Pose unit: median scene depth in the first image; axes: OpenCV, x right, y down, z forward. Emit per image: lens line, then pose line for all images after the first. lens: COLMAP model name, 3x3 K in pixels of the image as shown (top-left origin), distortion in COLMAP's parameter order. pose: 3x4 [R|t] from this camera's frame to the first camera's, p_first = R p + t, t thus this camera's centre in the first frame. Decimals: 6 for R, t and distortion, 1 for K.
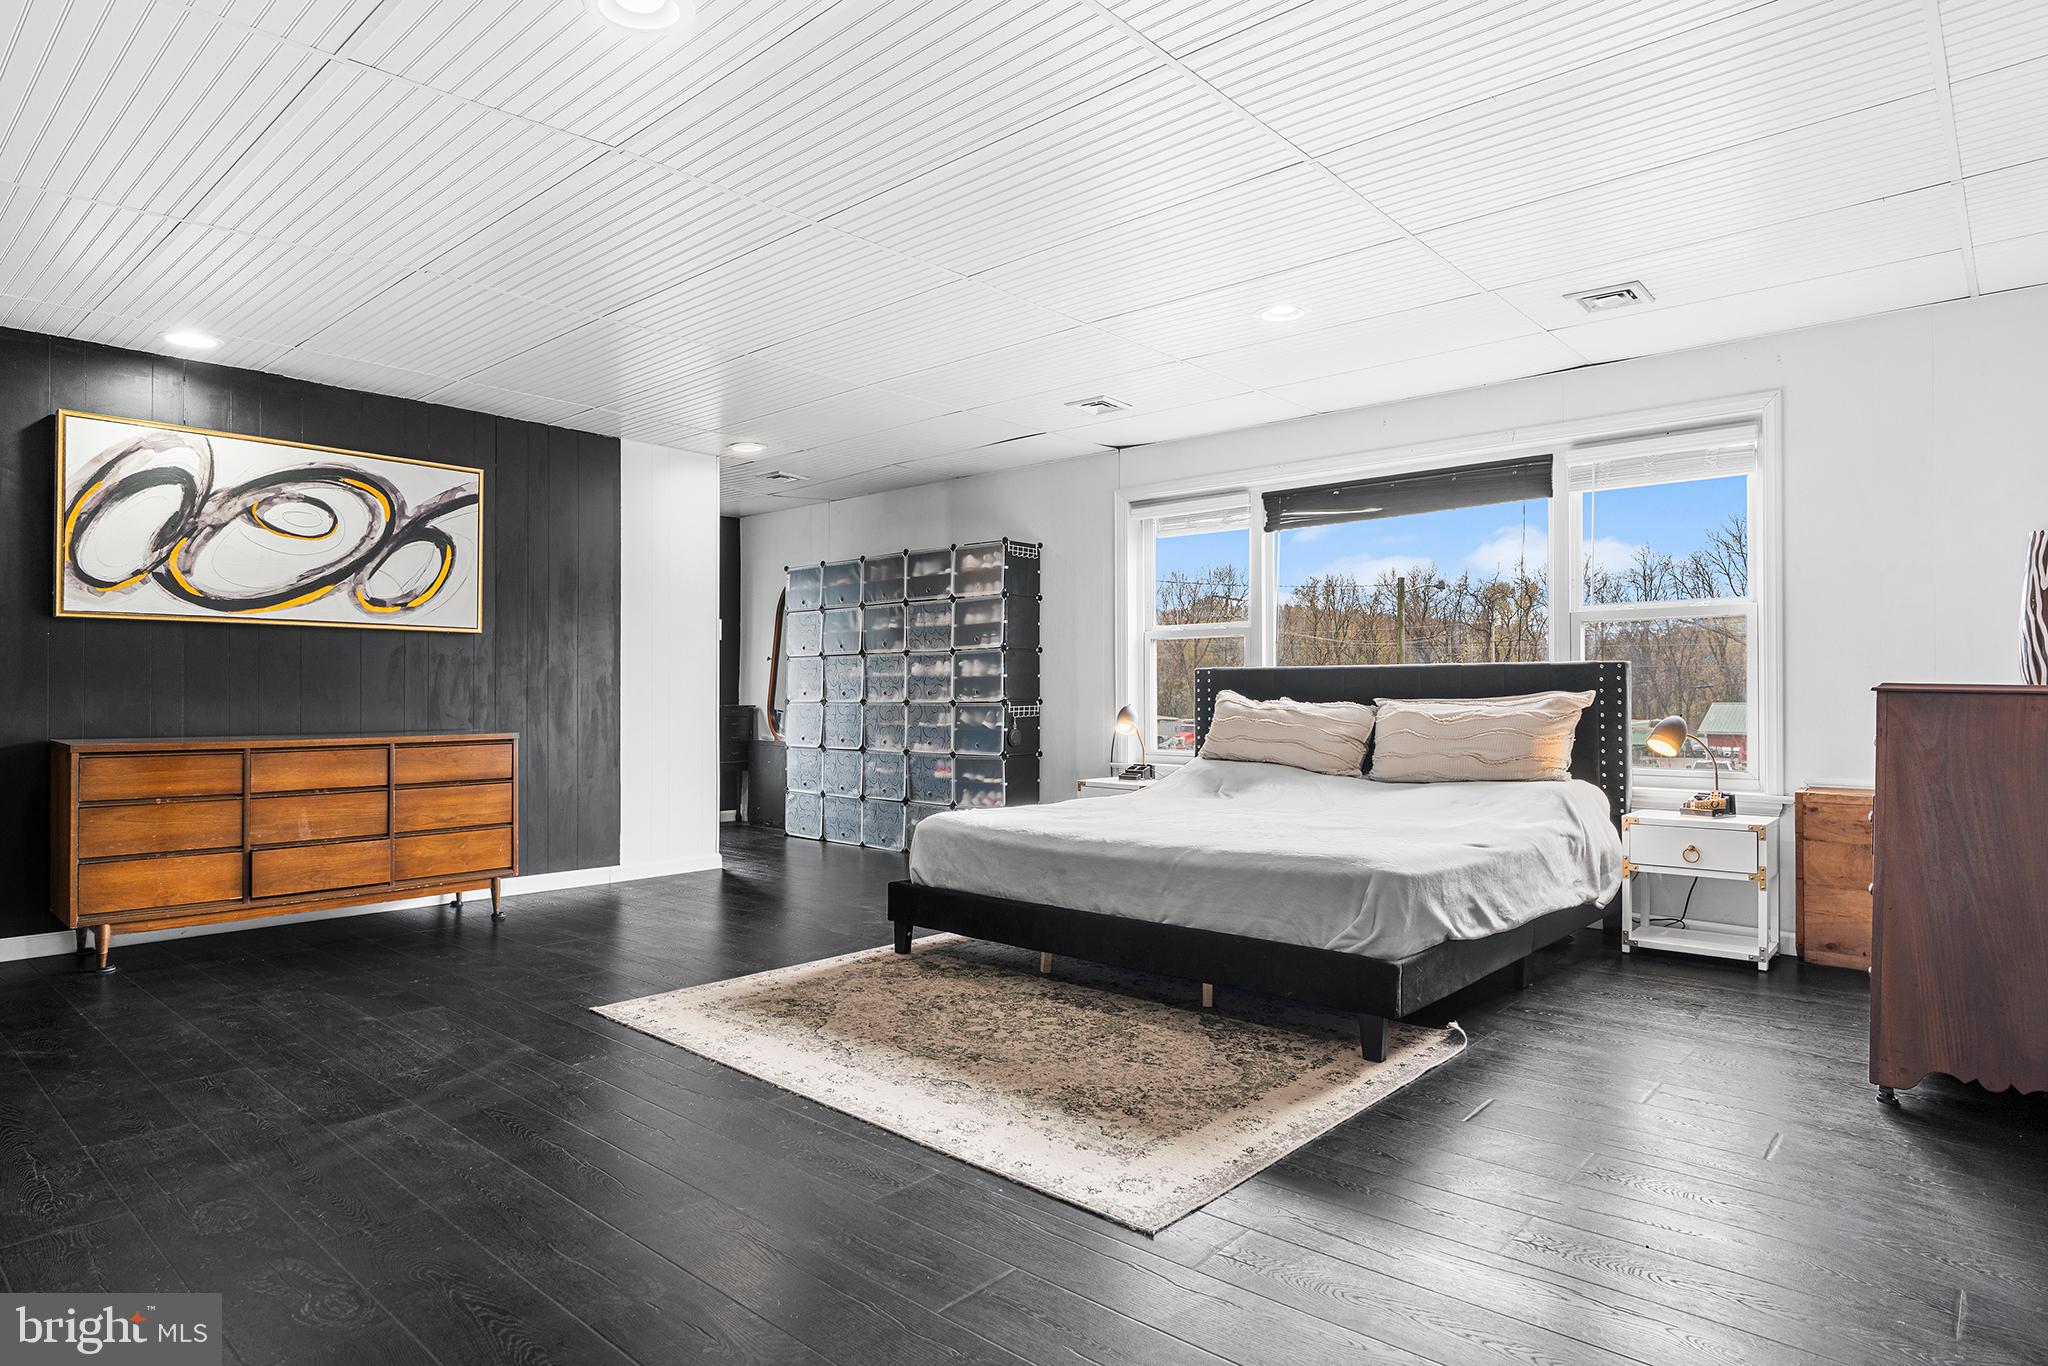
lens RADIAL K [[1117.4, 0, 1011.3], [0, 1117.4, 679.4], [0, 0, 1]] dist [0.006365, 0.001959]
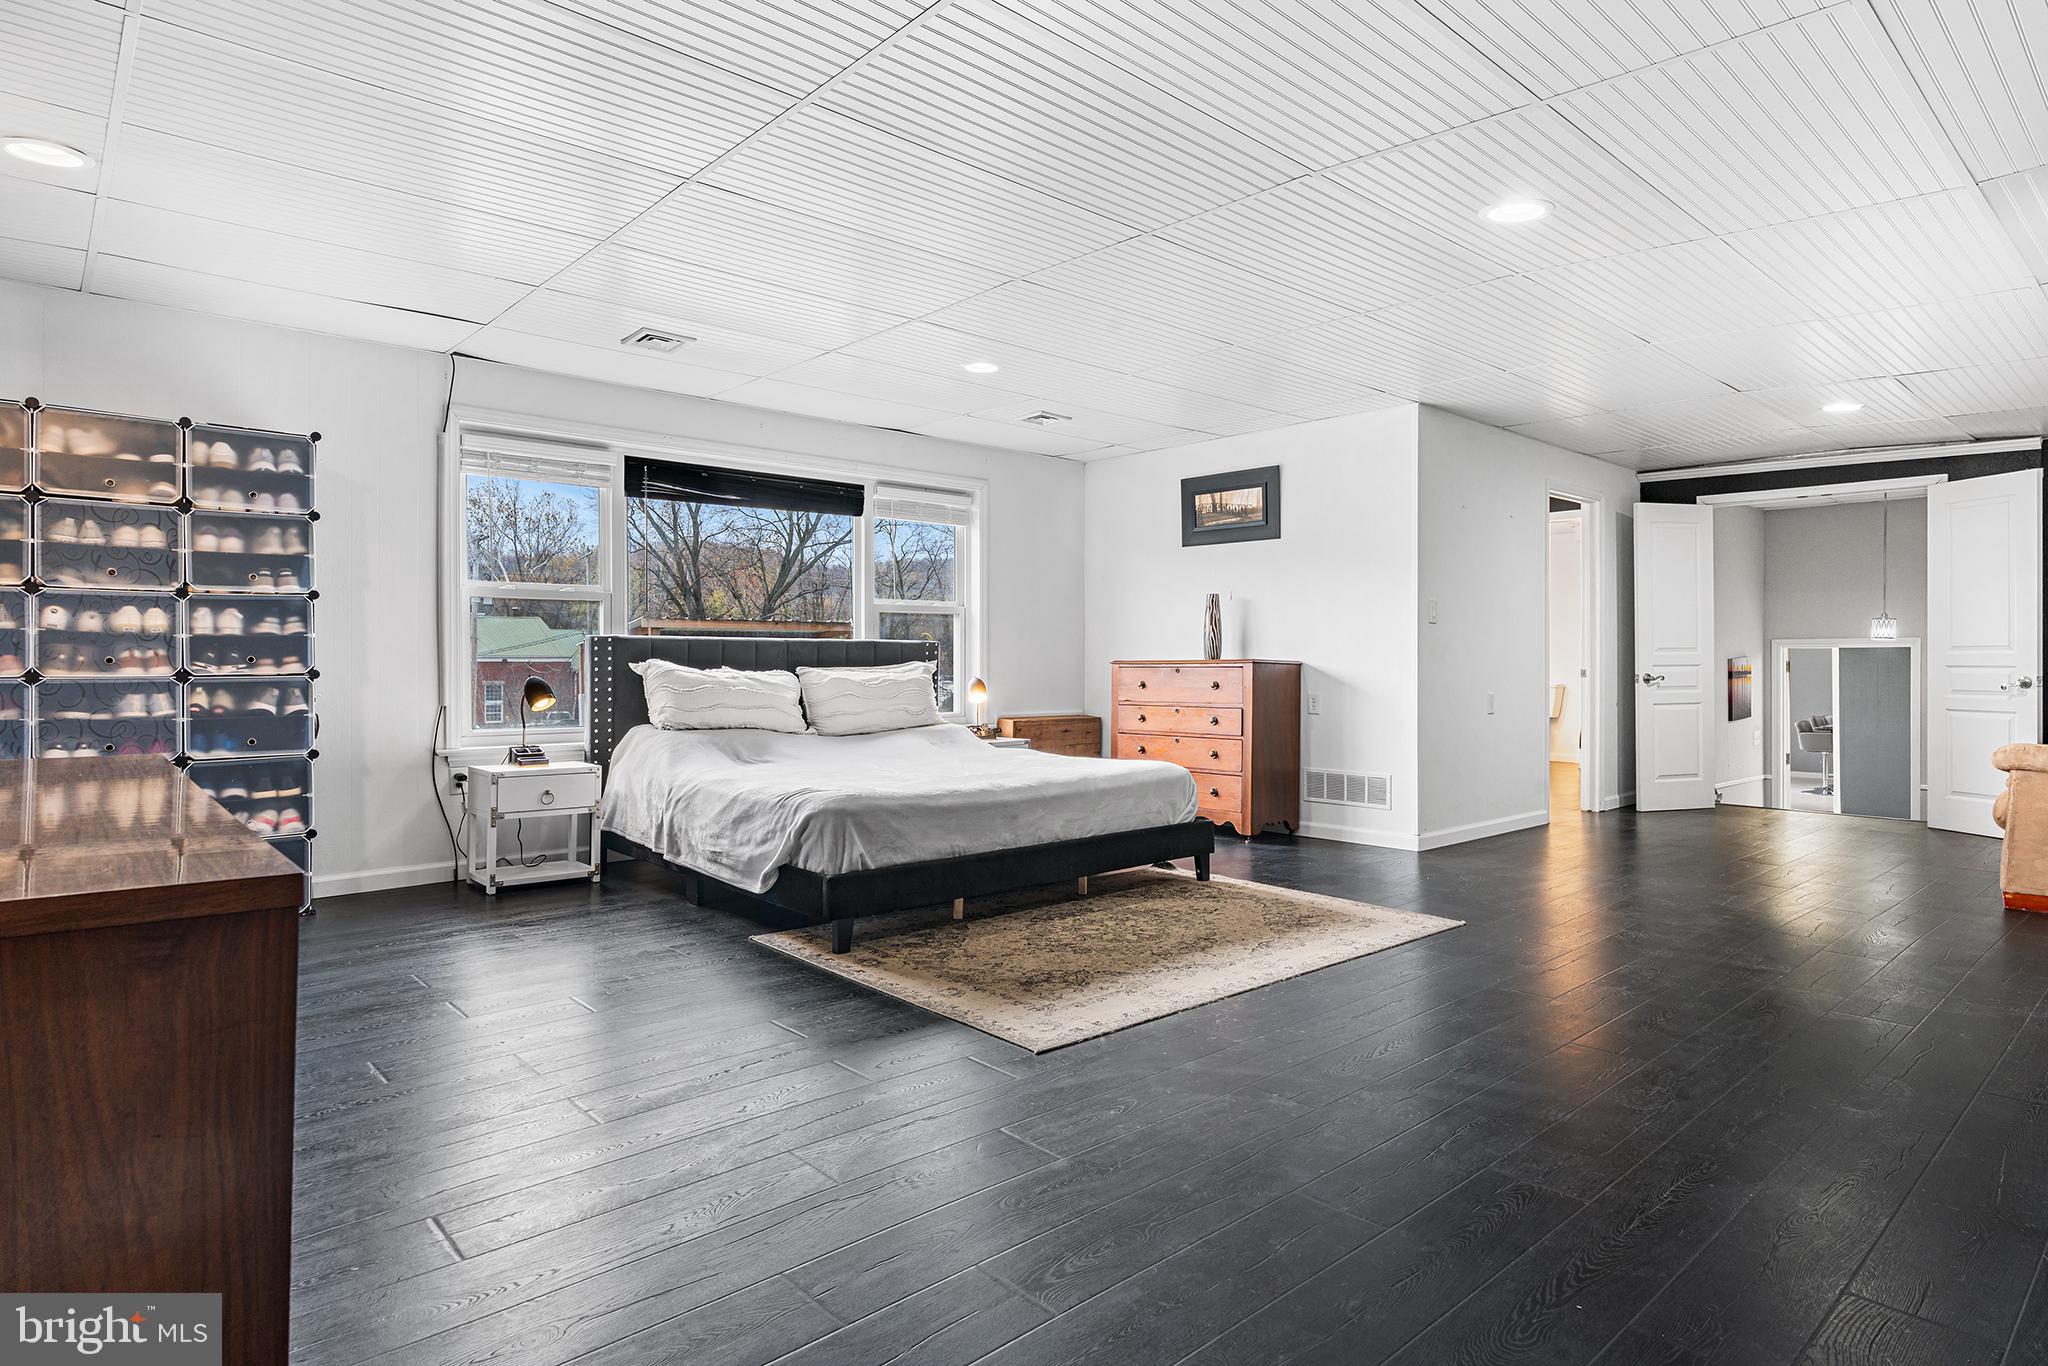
lens RADIAL K [[1117.4, 0, 1012.6], [0, 1117.4, 682.0], [0, 0, 1]] dist [0.006365, 0.001959]
pose [[0.116551, -0.018657, 0.993009, -0.835228], [-0.017056, 0.999639, 0.020784, 0.004625], [-0.993038, -0.019359, 0.116191, 0.652920]]
